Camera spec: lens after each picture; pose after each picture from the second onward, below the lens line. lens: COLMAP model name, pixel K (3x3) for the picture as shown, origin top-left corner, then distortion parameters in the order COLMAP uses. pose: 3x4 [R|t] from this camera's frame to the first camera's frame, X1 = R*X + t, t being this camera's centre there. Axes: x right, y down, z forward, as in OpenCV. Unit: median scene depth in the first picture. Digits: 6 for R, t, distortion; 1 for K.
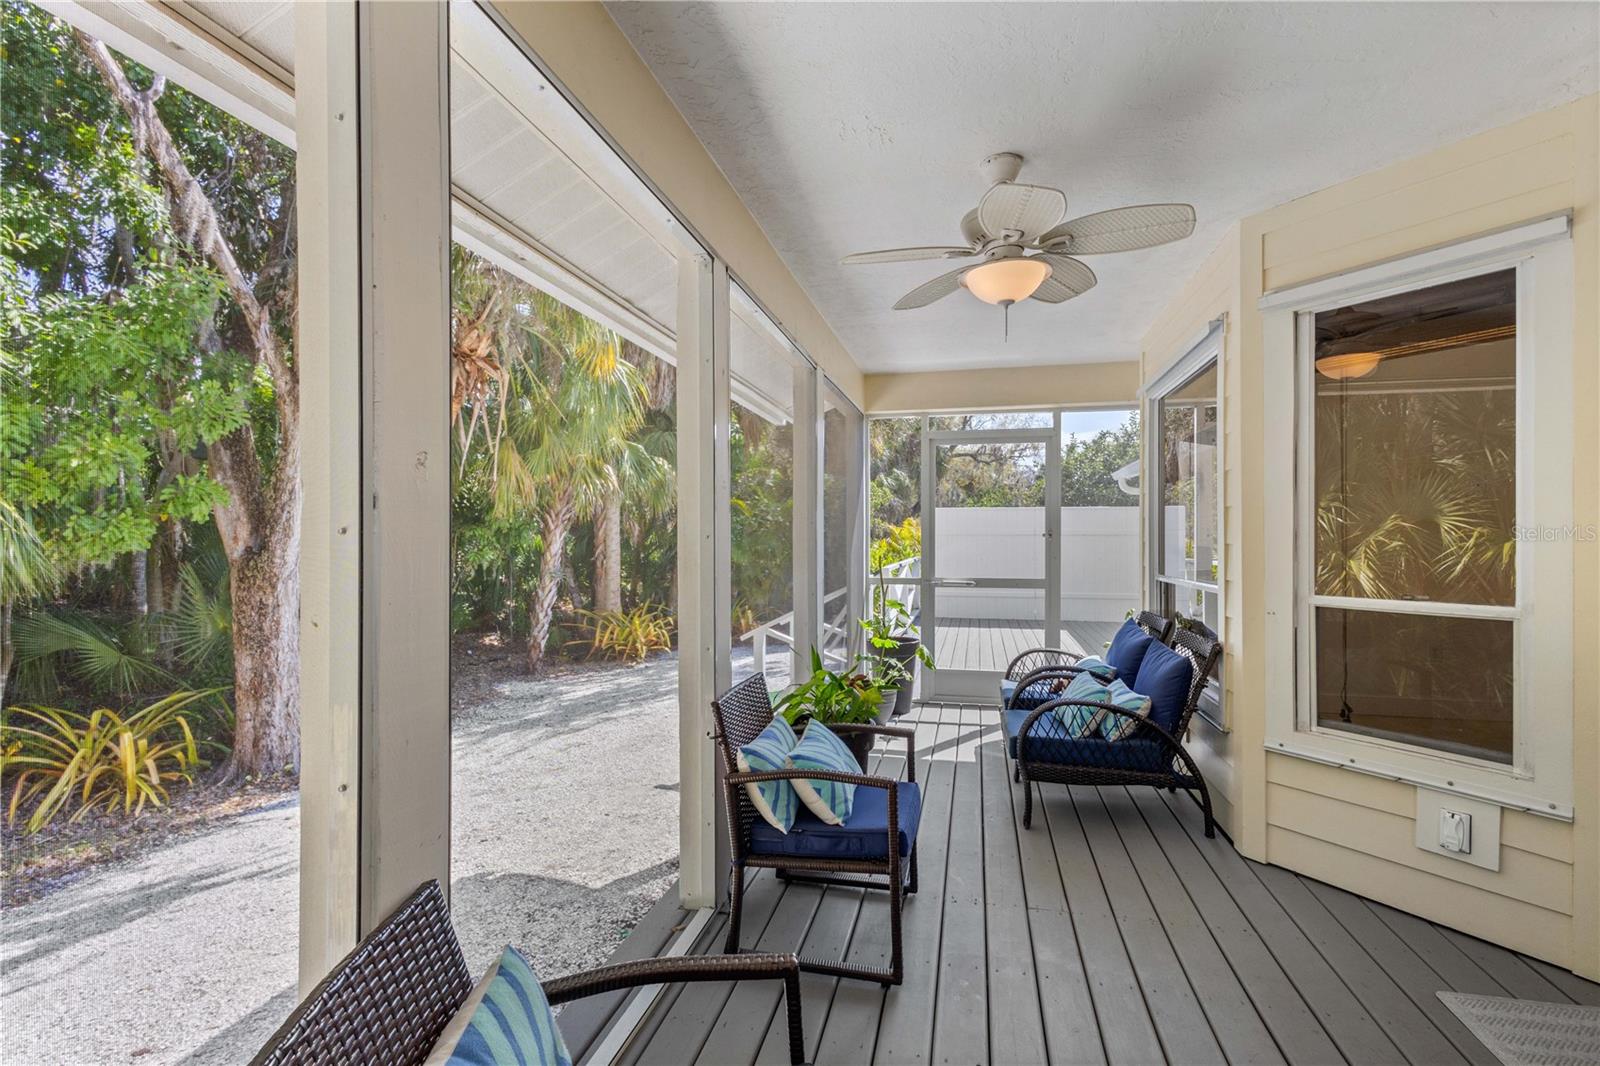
lens RADIAL K [[763.5, 0, 800.0], [0, 763.5, 533.0], [0, 0, 1]] dist [0.000886, 0.000097]
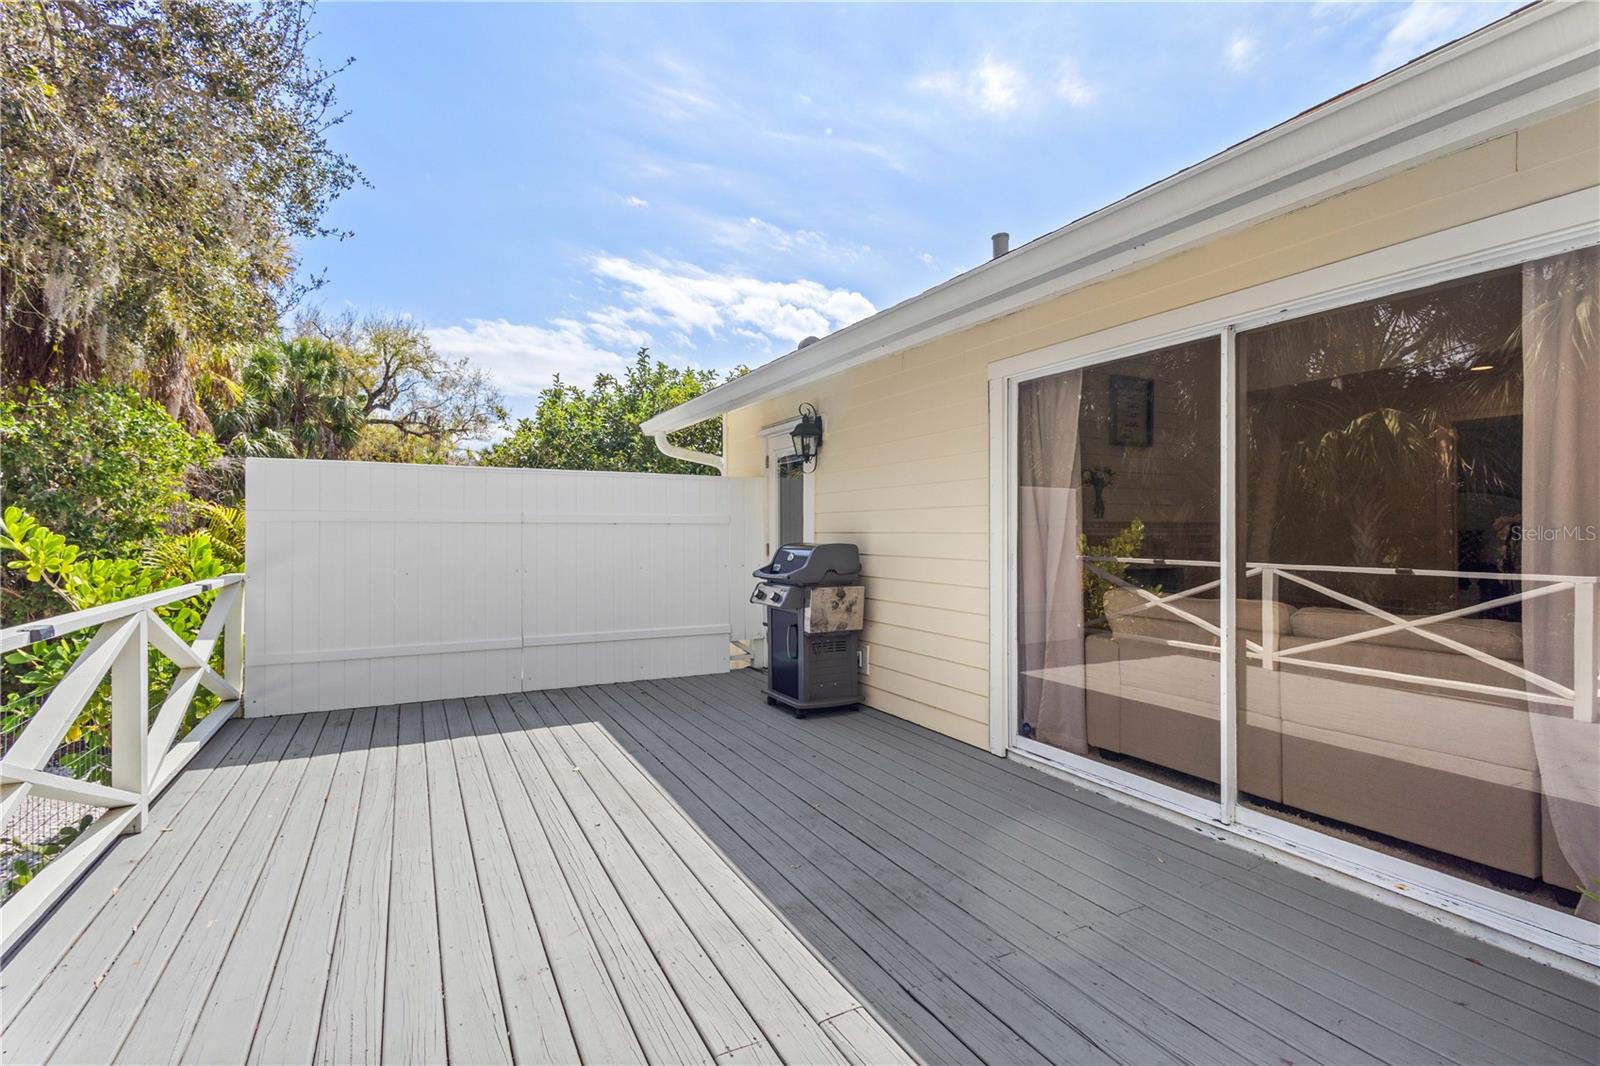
lens RADIAL K [[763.5, 0, 800.0], [0, 763.5, 533.0], [0, 0, 1]] dist [0.000886, 0.000097]
pose [[0.761958, 0.002978, 0.647620, 0.053383], [-0.007076, 0.999968, 0.003728, 0.002088], [-0.647588, -0.007423, 0.761955, 0.215172]]
